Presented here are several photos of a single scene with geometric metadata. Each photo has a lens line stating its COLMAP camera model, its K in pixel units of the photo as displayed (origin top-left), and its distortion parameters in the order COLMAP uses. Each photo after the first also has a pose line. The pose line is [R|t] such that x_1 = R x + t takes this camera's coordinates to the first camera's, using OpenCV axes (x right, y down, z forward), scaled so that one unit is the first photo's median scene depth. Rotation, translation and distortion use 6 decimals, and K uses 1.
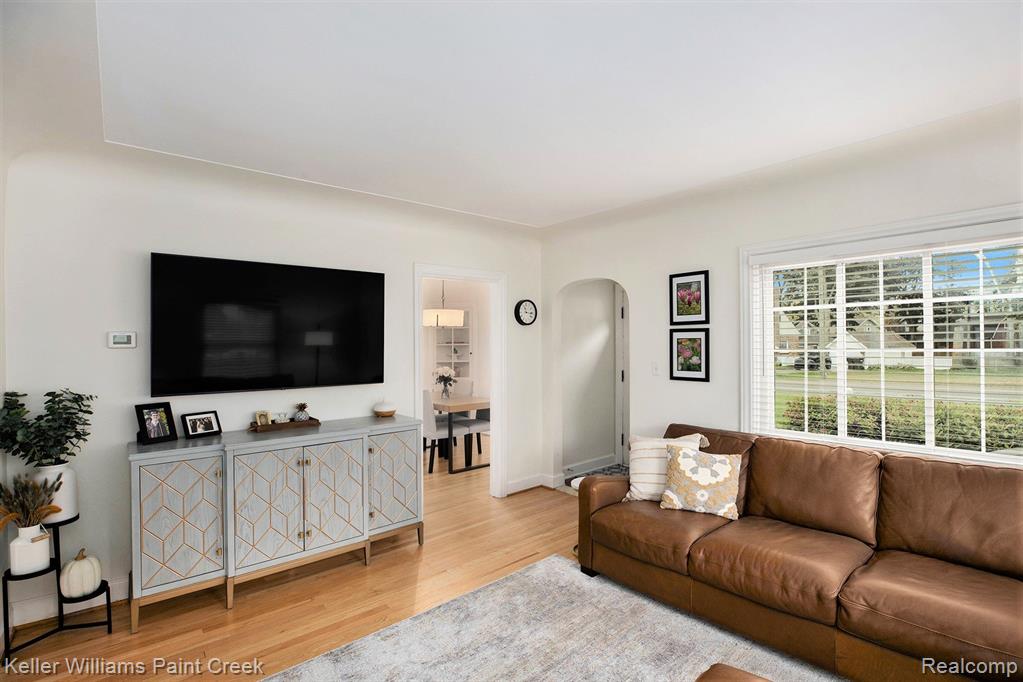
lens RADIAL K [[468.9, 0, 527.0], [0, 468.9, 337.5], [0, 0, 1]] dist [-0.057847, -0.000204]
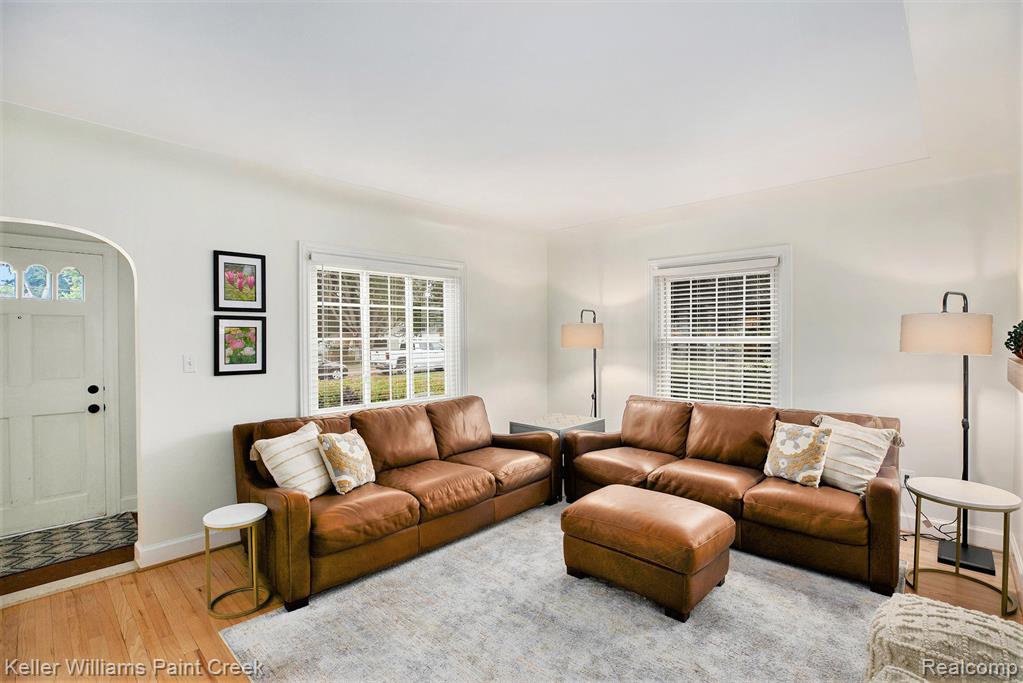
lens RADIAL K [[468.9, 0, 527.0], [0, 468.9, 338.0], [0, 0, 1]] dist [-0.057847, -0.000204]
pose [[-0.097578, 0.002570, 0.995225, -0.688352], [-0.009671, 0.999947, -0.003530, 0.024621], [-0.995181, -0.009969, -0.097548, 0.644769]]
